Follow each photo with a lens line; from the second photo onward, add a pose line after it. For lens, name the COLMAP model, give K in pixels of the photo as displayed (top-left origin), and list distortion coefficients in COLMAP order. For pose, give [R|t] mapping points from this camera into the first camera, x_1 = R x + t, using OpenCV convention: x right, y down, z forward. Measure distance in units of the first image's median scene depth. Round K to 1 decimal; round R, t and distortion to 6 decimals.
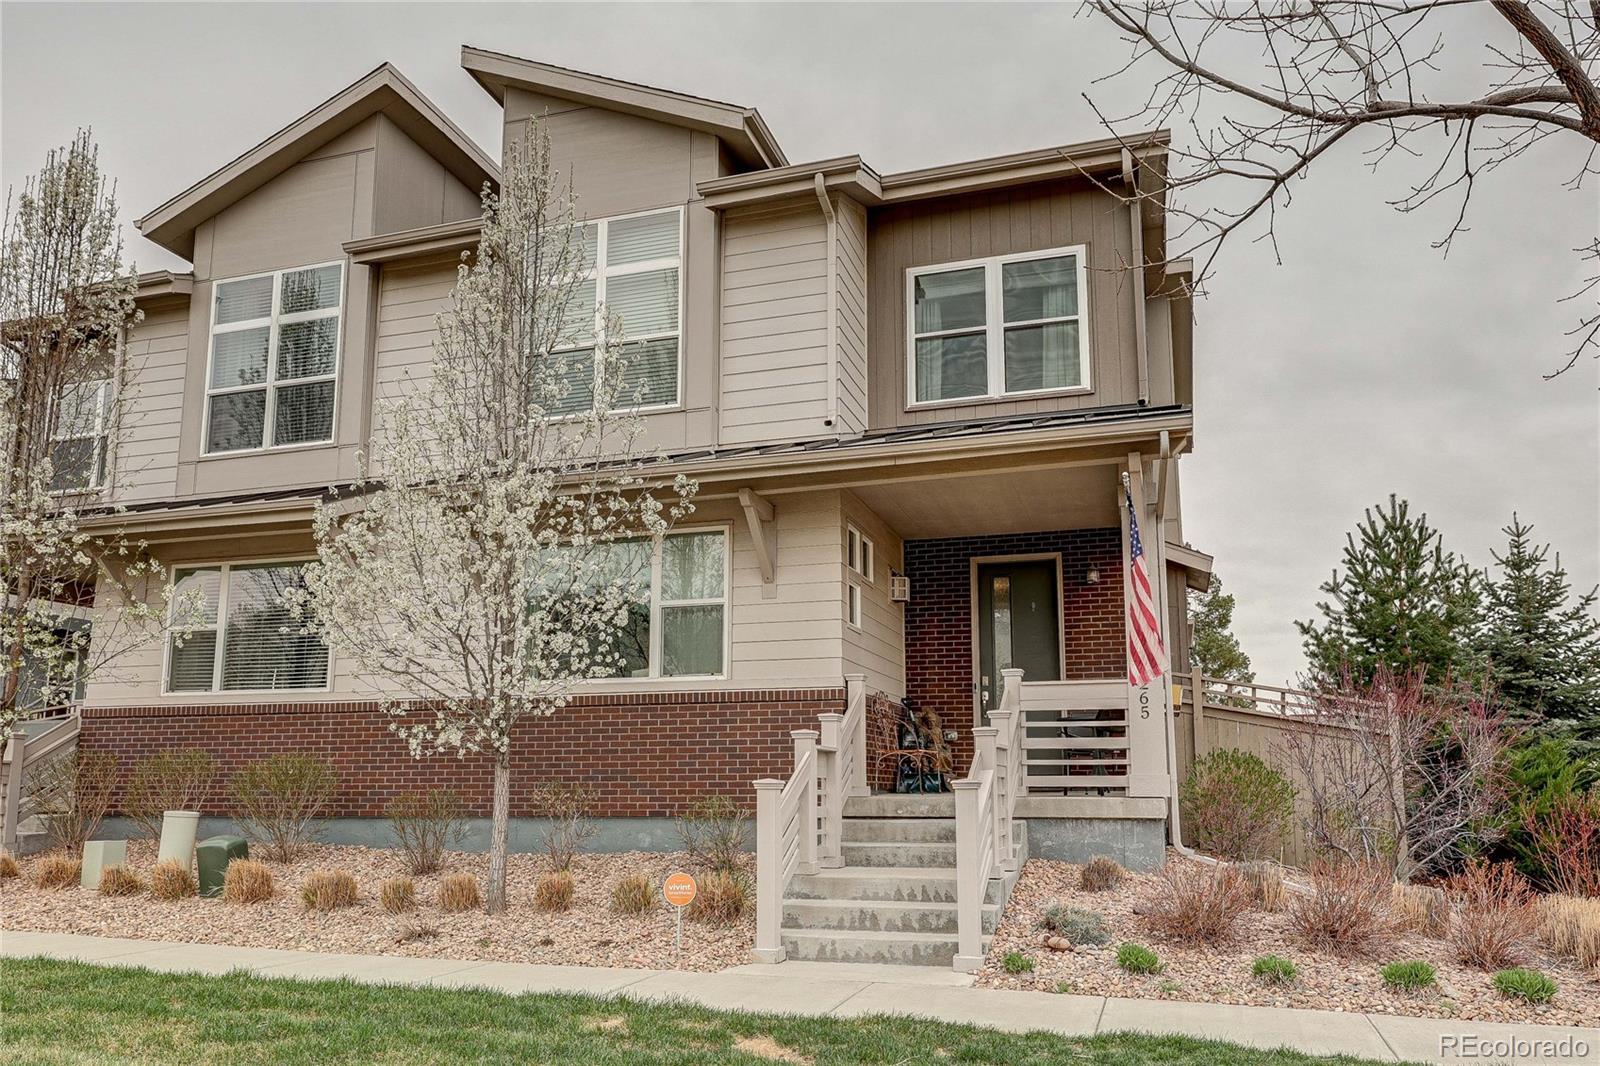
lens RADIAL K [[1168.1, 0, 800.3], [0, 1168.1, 608.3], [0, 0, 1]] dist [-0.005554, 0.001095]
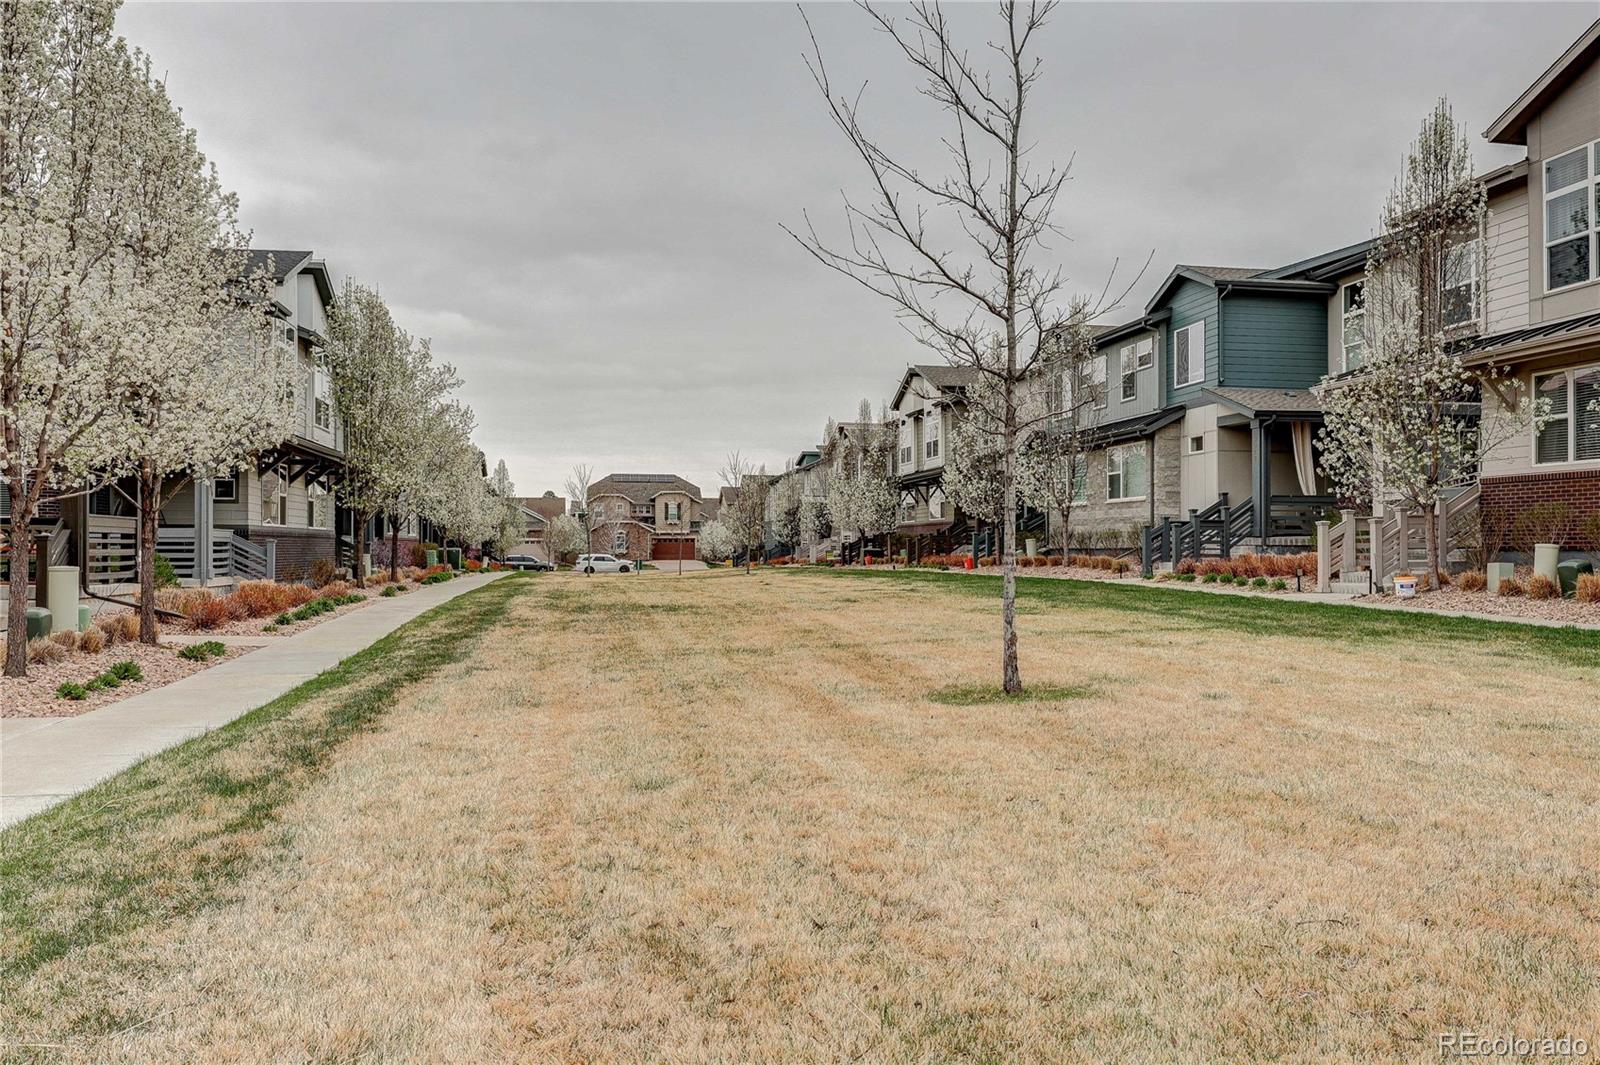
lens RADIAL K [[1271.6, 0, 799.9], [0, 1271.6, 535.1], [0, 0, 1]] dist [0.000610, 0.007737]
pose [[0.491914, -0.006900, -0.870616, 0.404110], [0.134559, 0.988556, 0.068194, -0.076084], [0.860183, -0.150694, 0.487213, -0.598470]]
